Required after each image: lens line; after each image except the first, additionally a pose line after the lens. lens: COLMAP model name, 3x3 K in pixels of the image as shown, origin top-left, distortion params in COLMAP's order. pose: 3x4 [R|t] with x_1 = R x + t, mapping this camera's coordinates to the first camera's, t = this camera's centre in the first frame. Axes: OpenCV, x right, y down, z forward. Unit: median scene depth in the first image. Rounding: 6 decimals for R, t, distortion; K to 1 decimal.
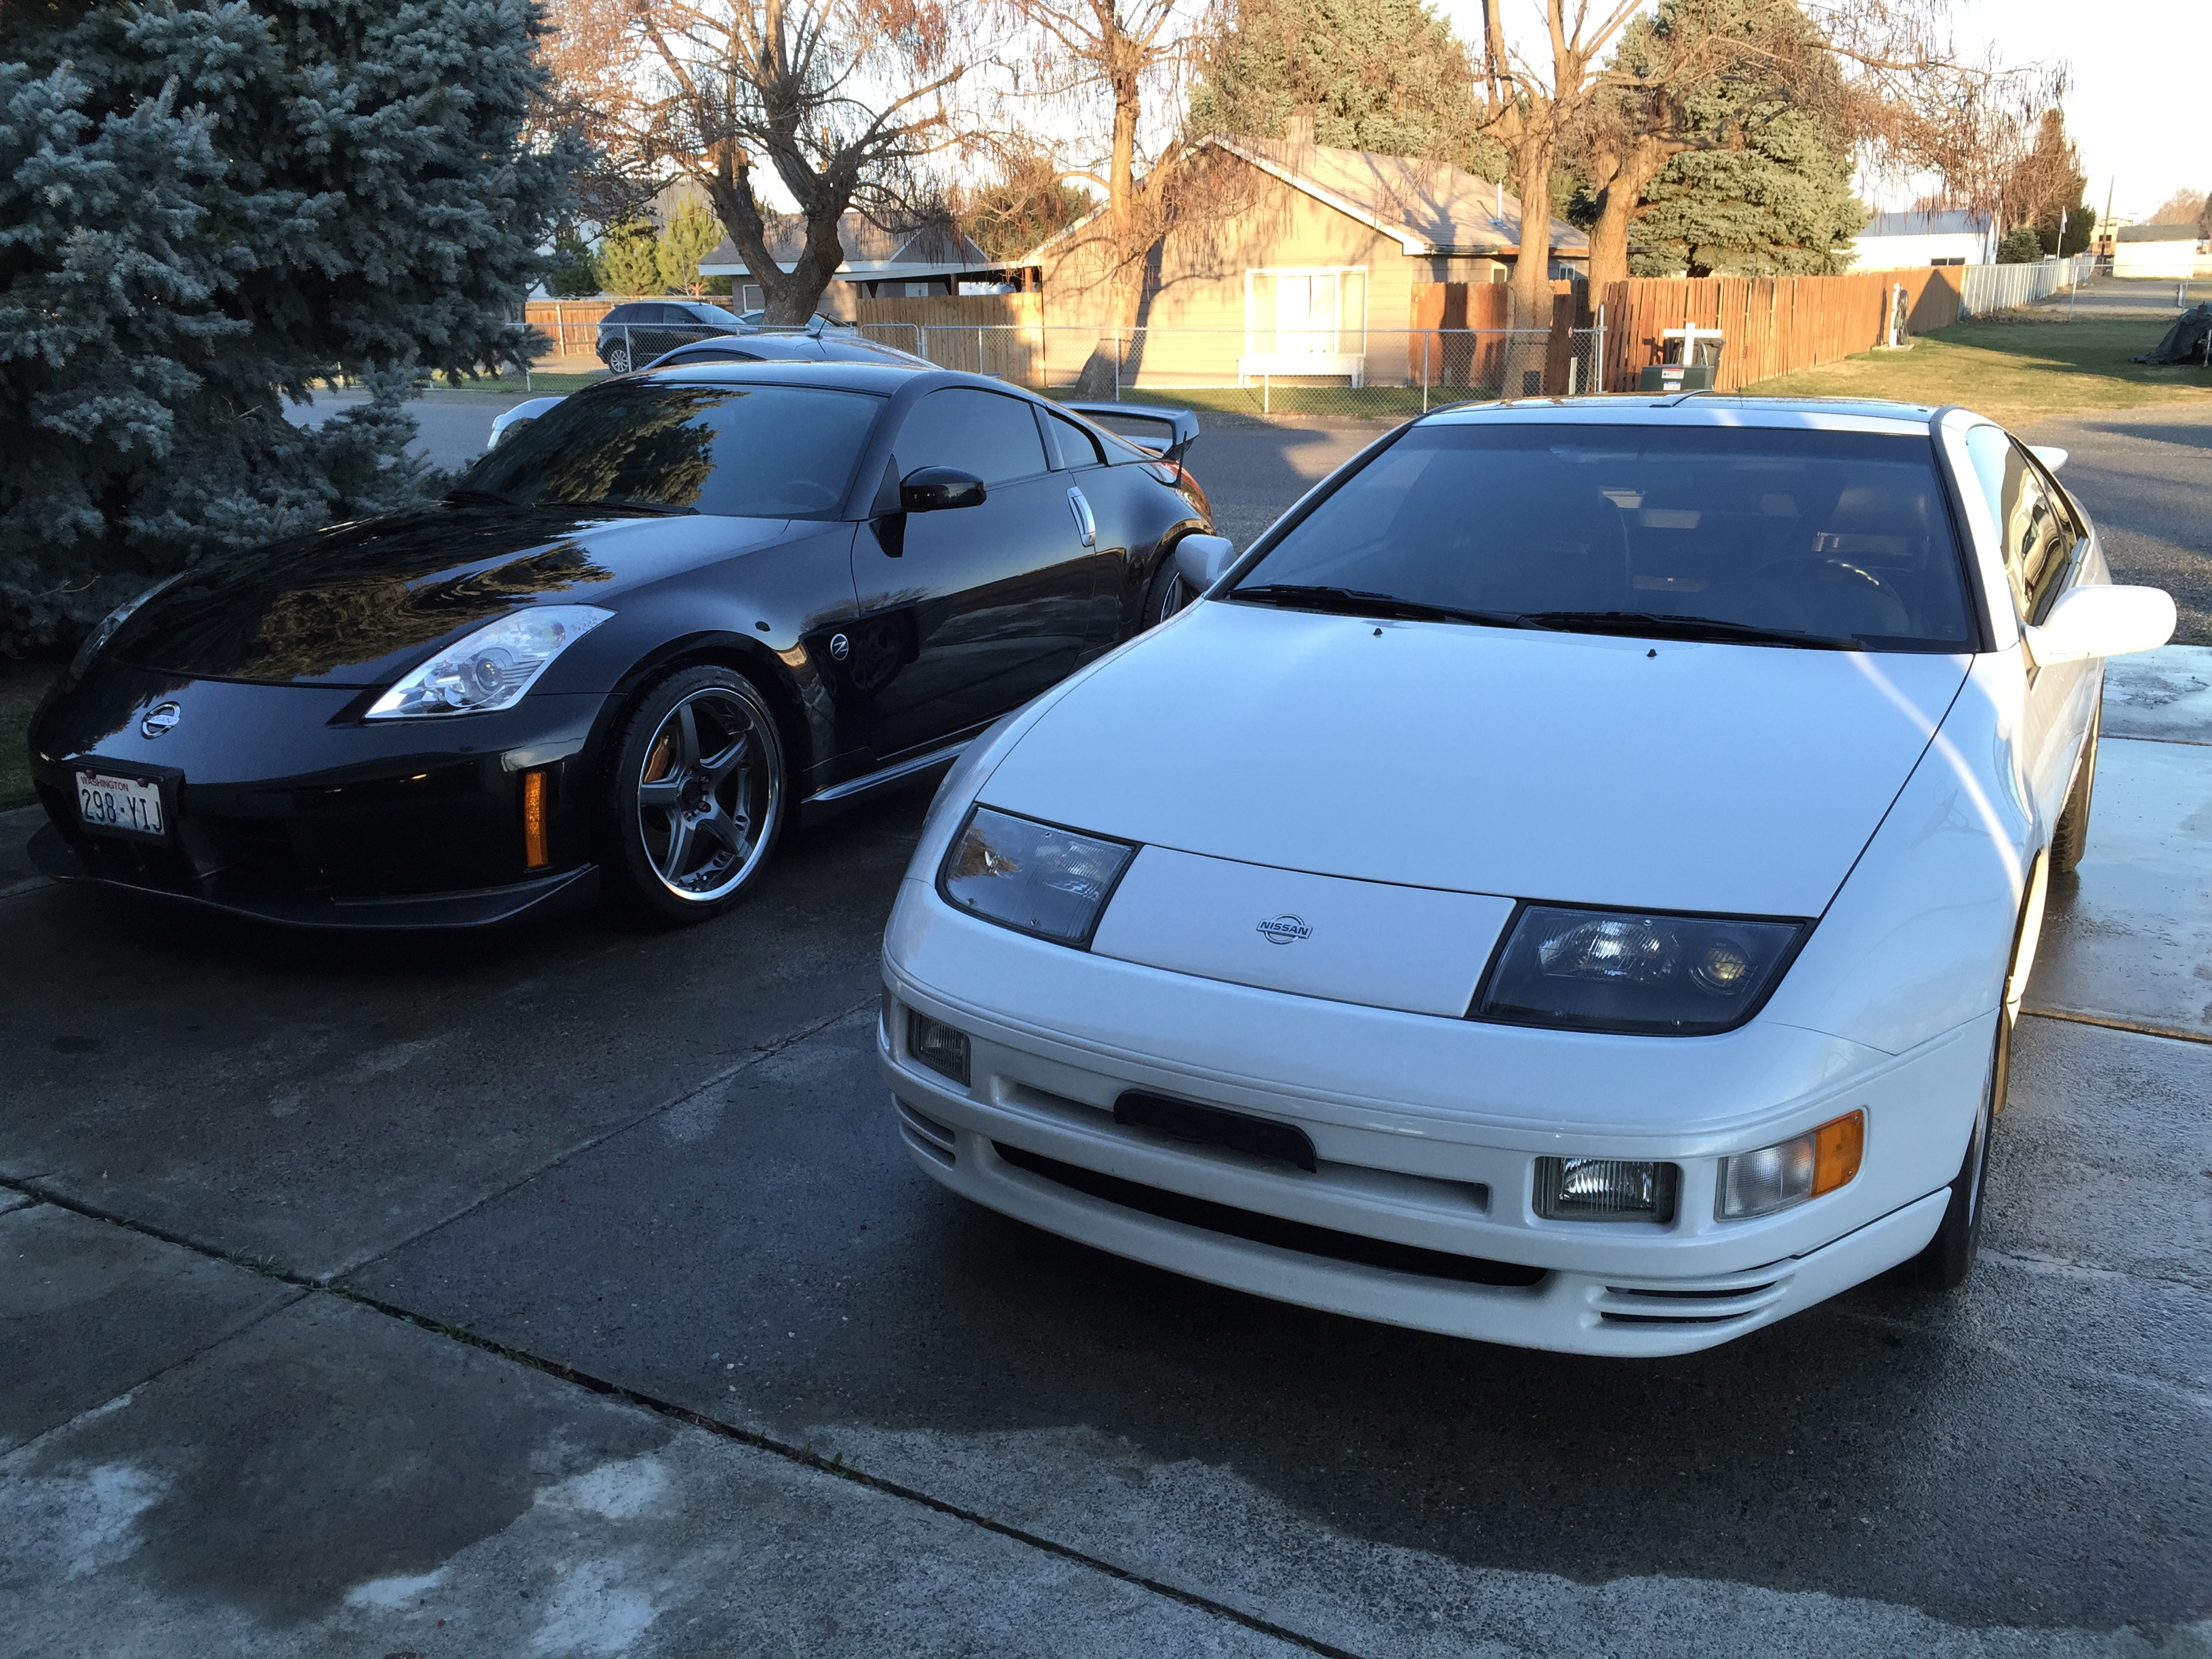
lens RADIAL K [[1872.6, 0, 1036.6], [0, 1872.6, 786.0], [0, 0, 1]] dist [0.095906, -0.114058]
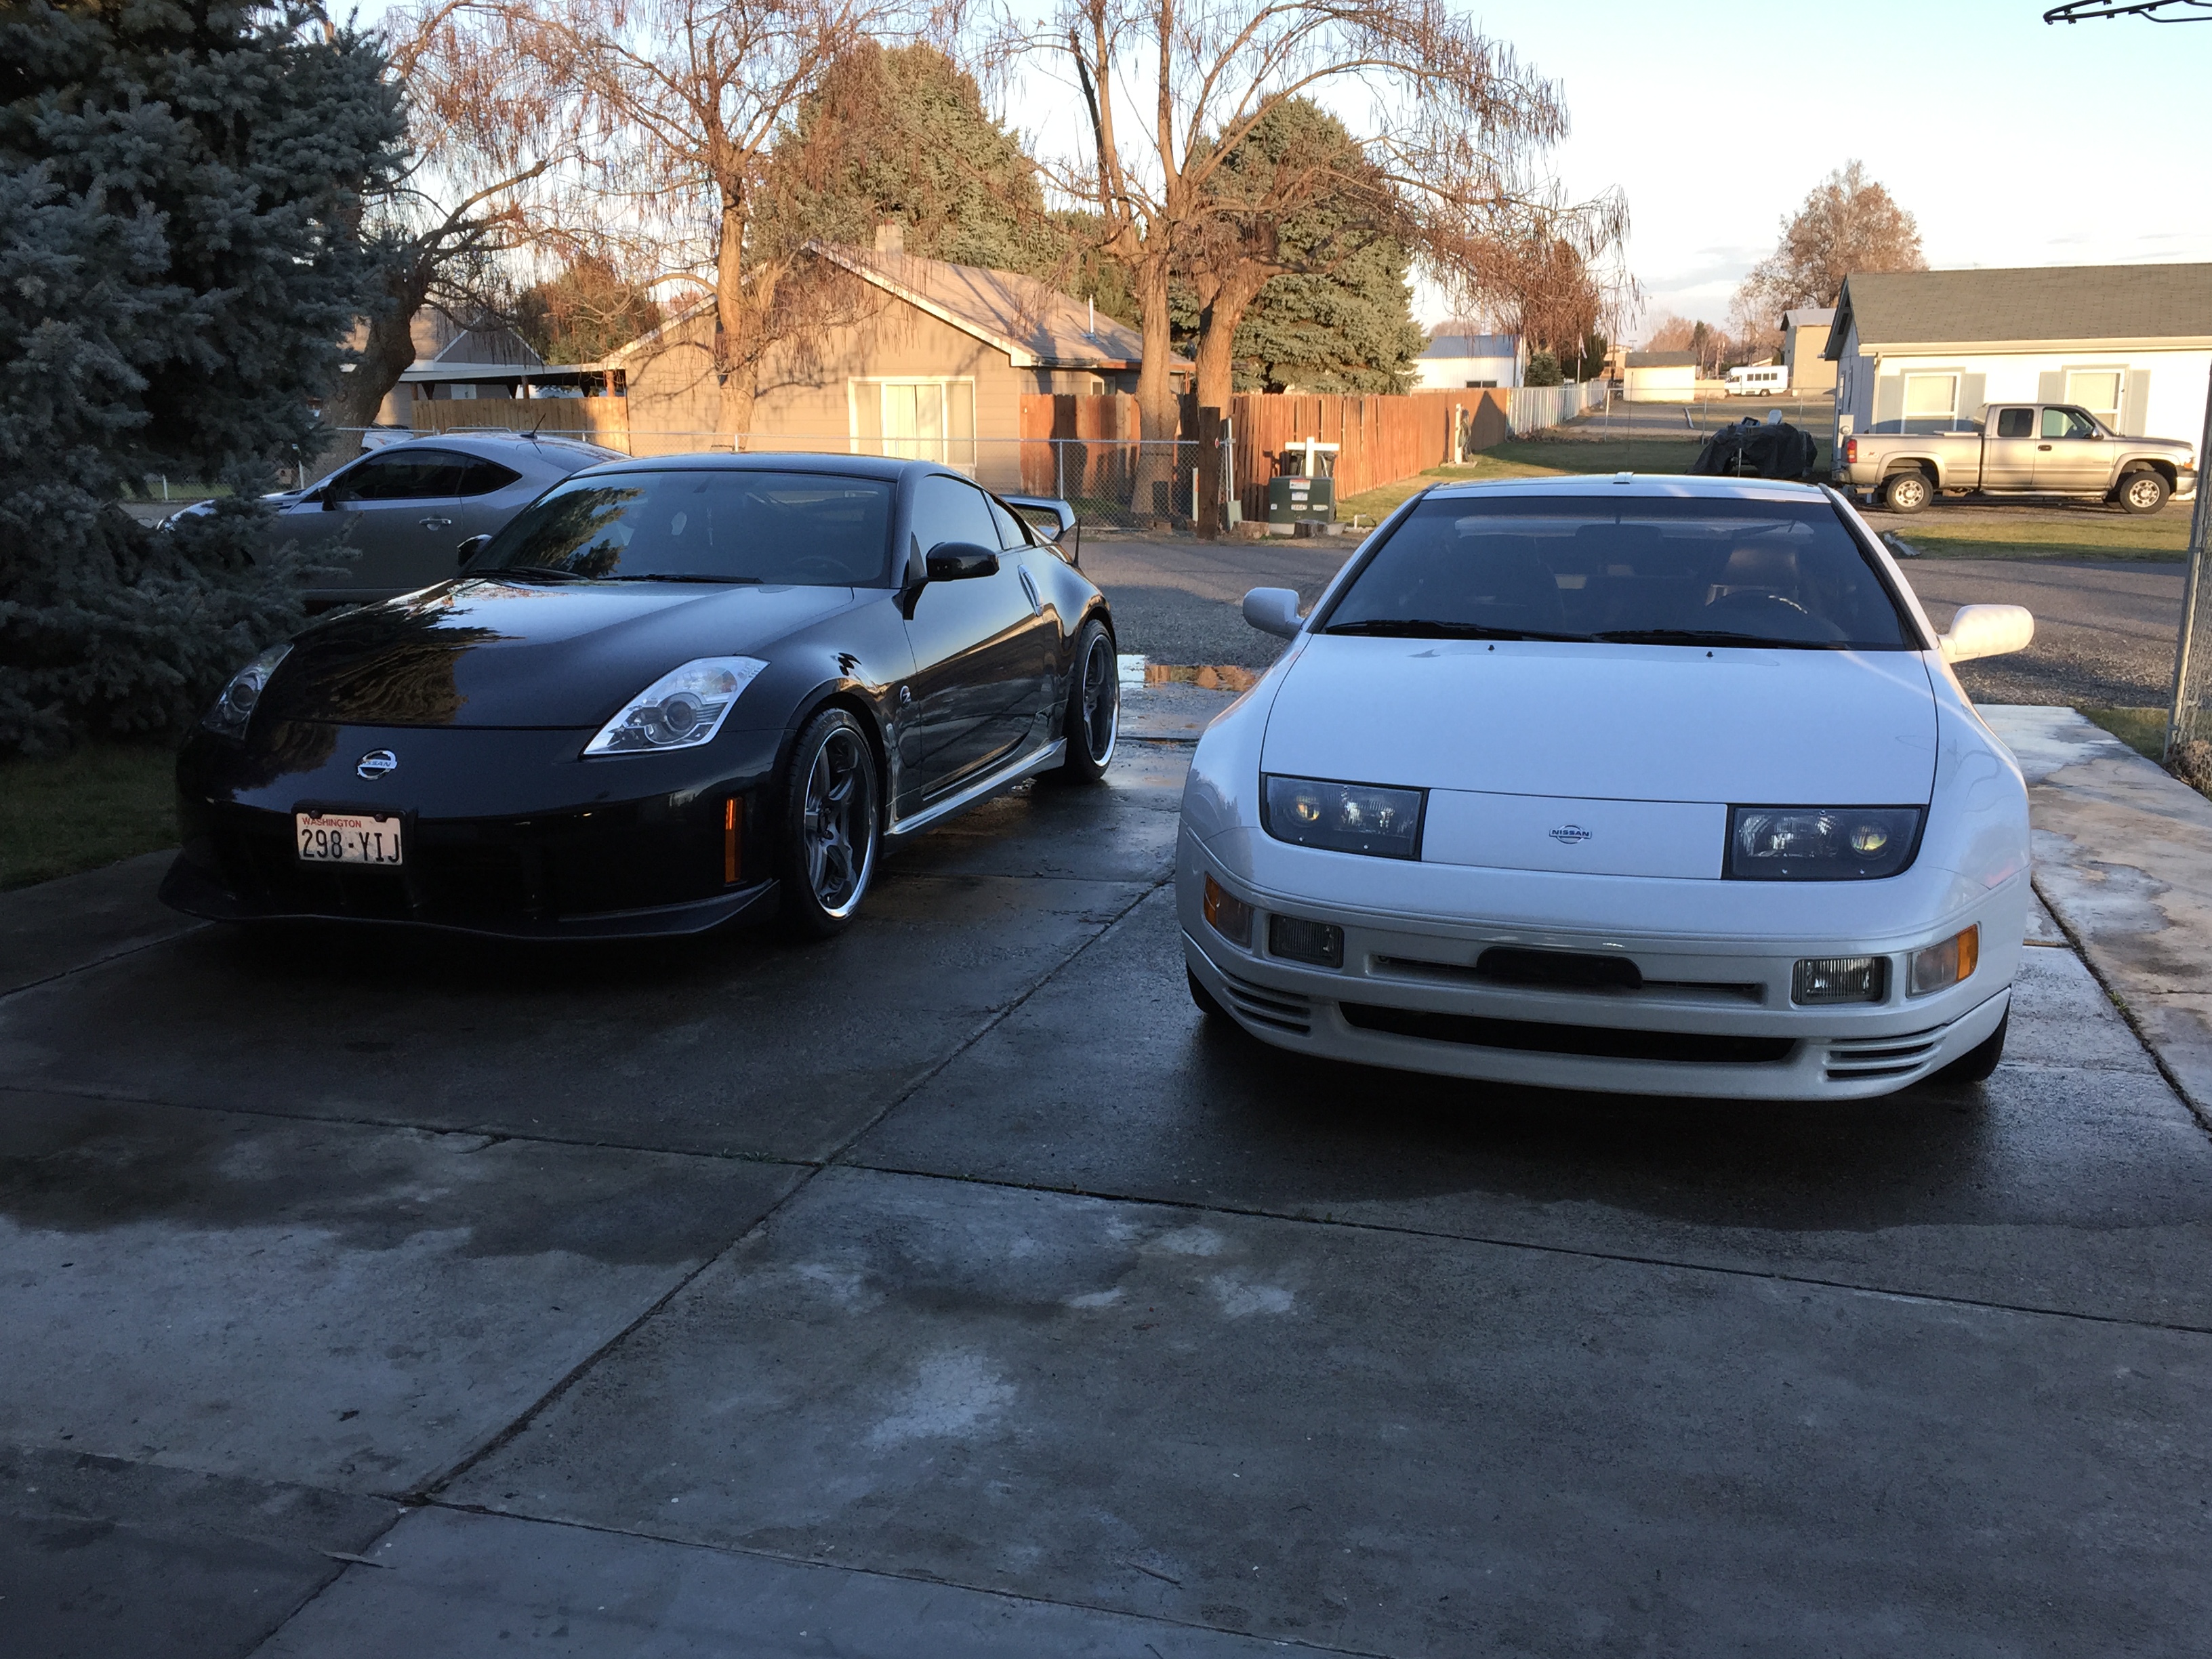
lens RADIAL K [[2036.8, 0, 1027.2], [0, 2036.8, 773.2], [0, 0, 1]] dist [0.061674, -0.018064]
pose [[0.975449, -0.028633, 0.218355, -0.205602], [0.045155, 0.996450, -0.071055, 0.041934], [-0.215546, 0.079170, 0.973279, -0.138122]]
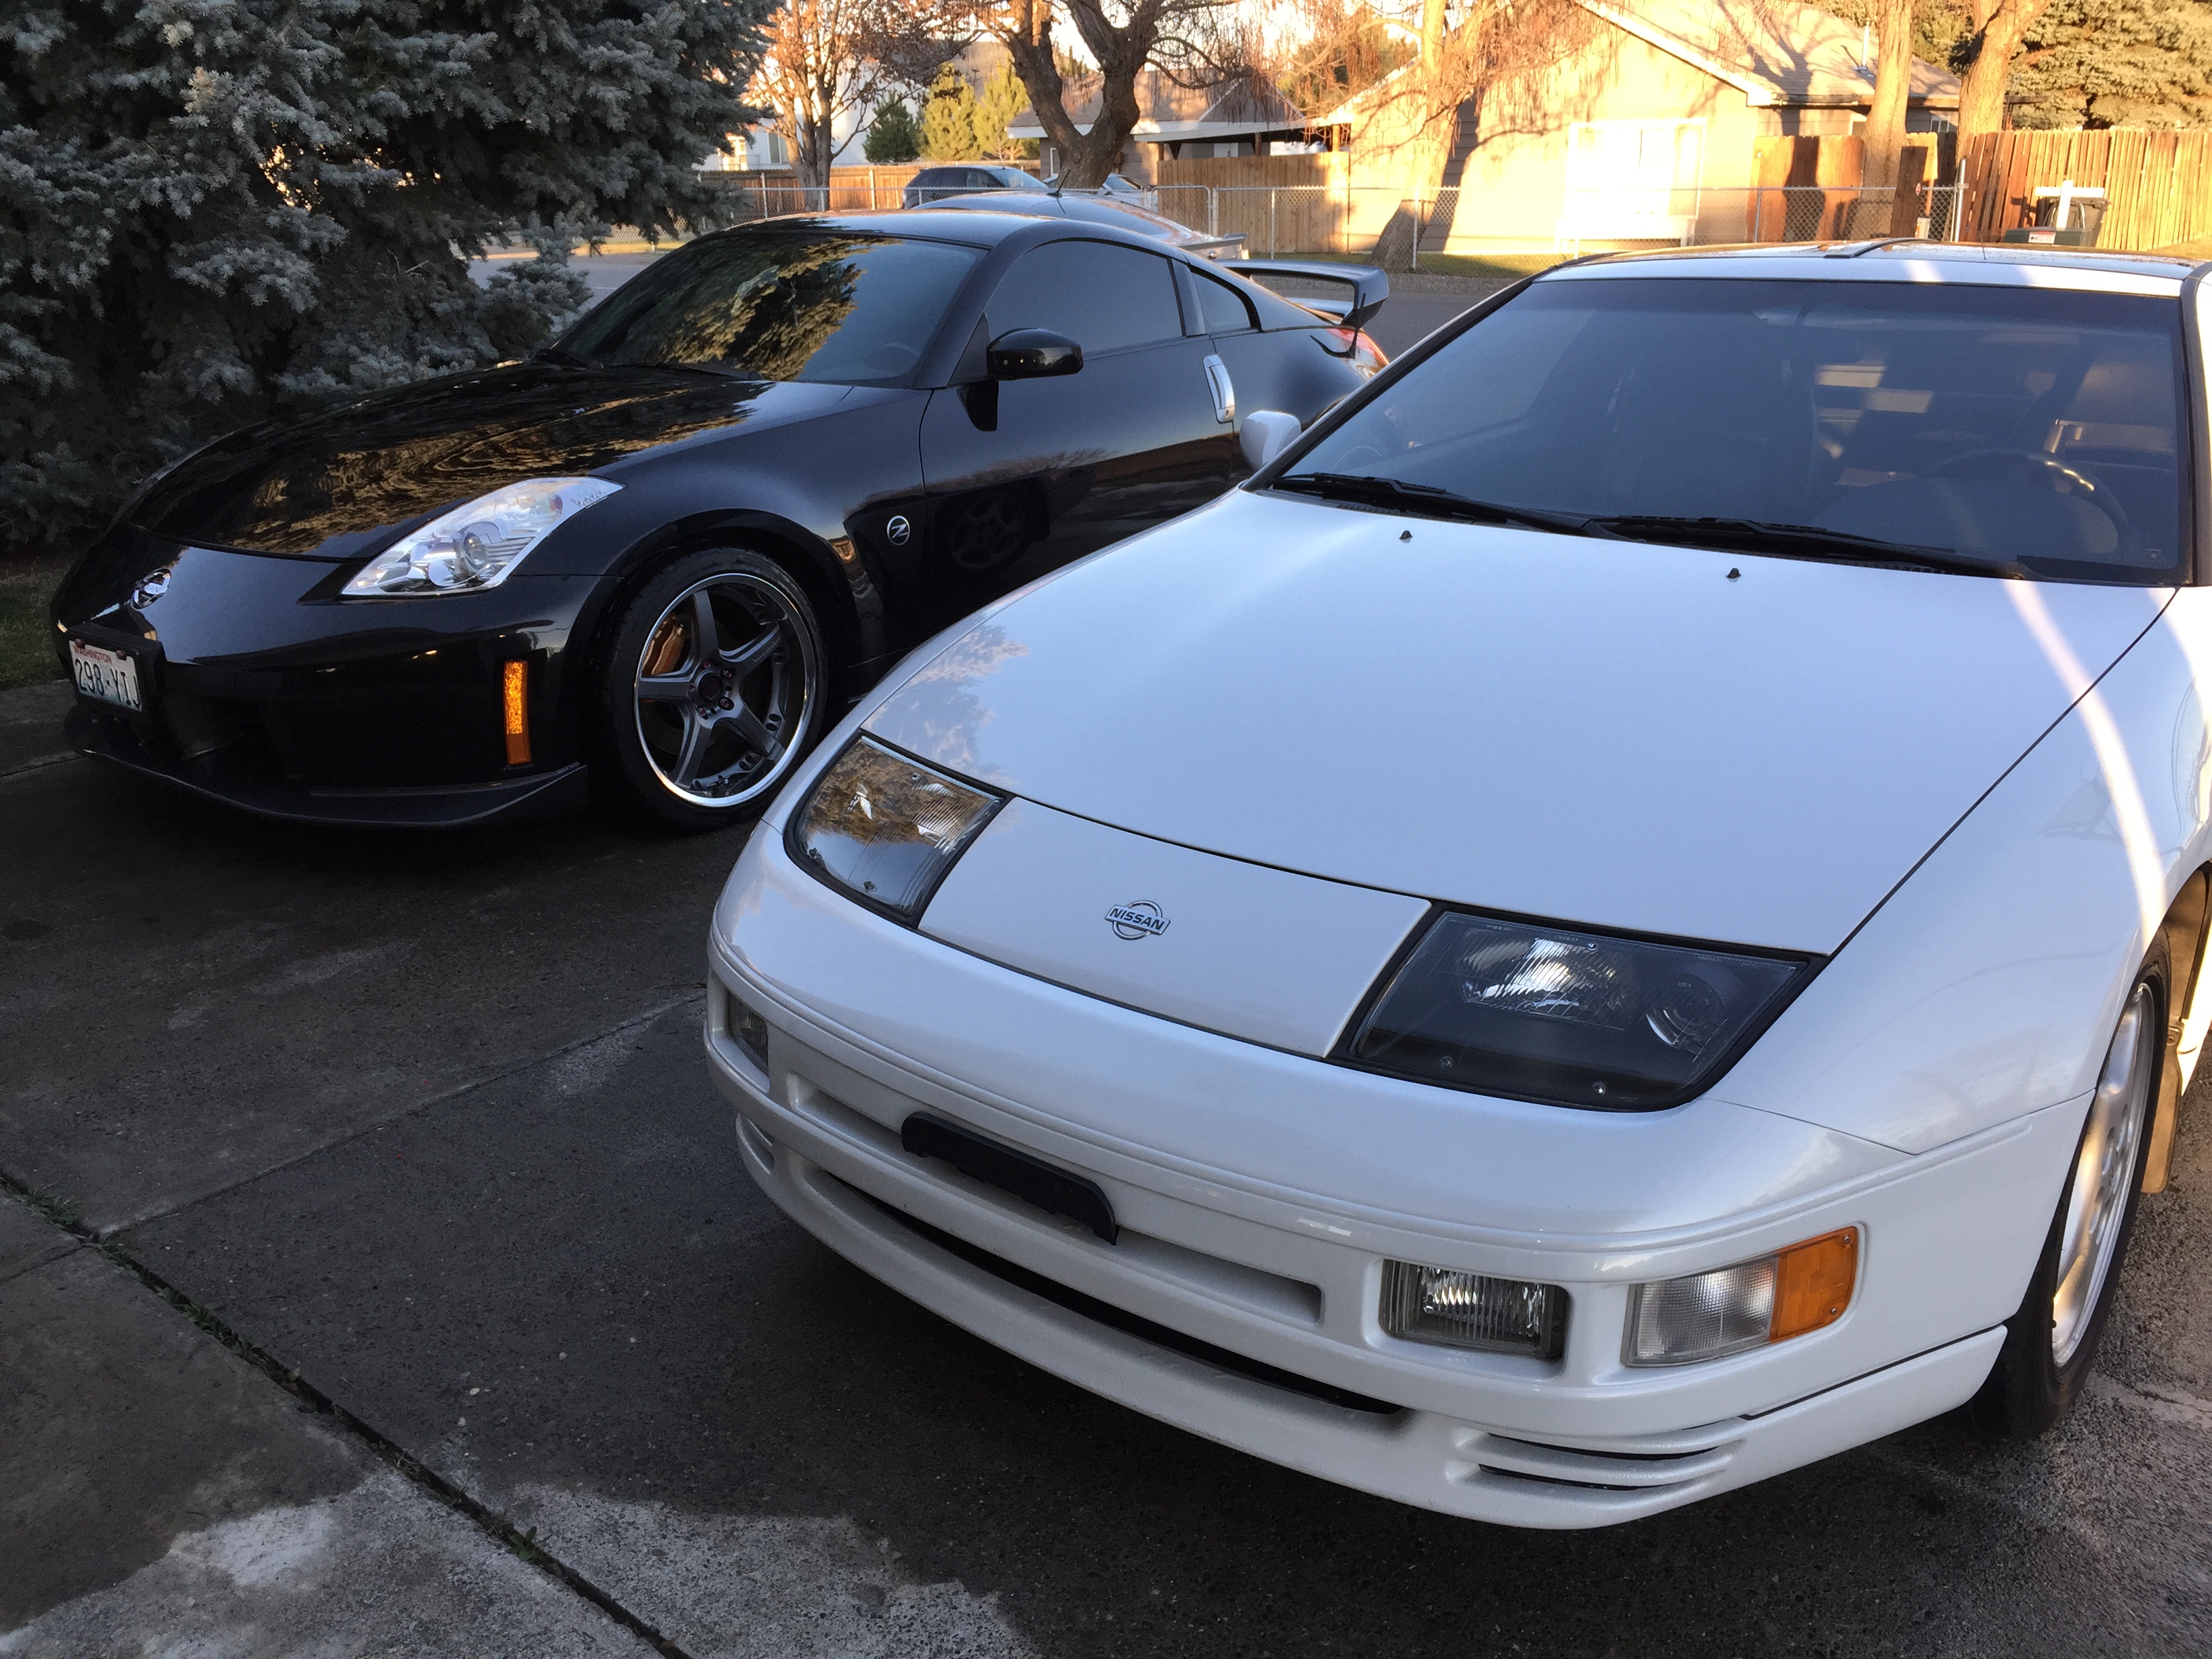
lens RADIAL K [[1872.6, 0, 1036.6], [0, 1872.6, 786.0], [0, 0, 1]] dist [0.095906, -0.114058]
pose [[0.986671, 0.048984, -0.155180, 0.072547], [-0.038683, 0.996886, 0.068716, -0.011053], [0.158062, -0.061797, 0.985493, 0.077681]]
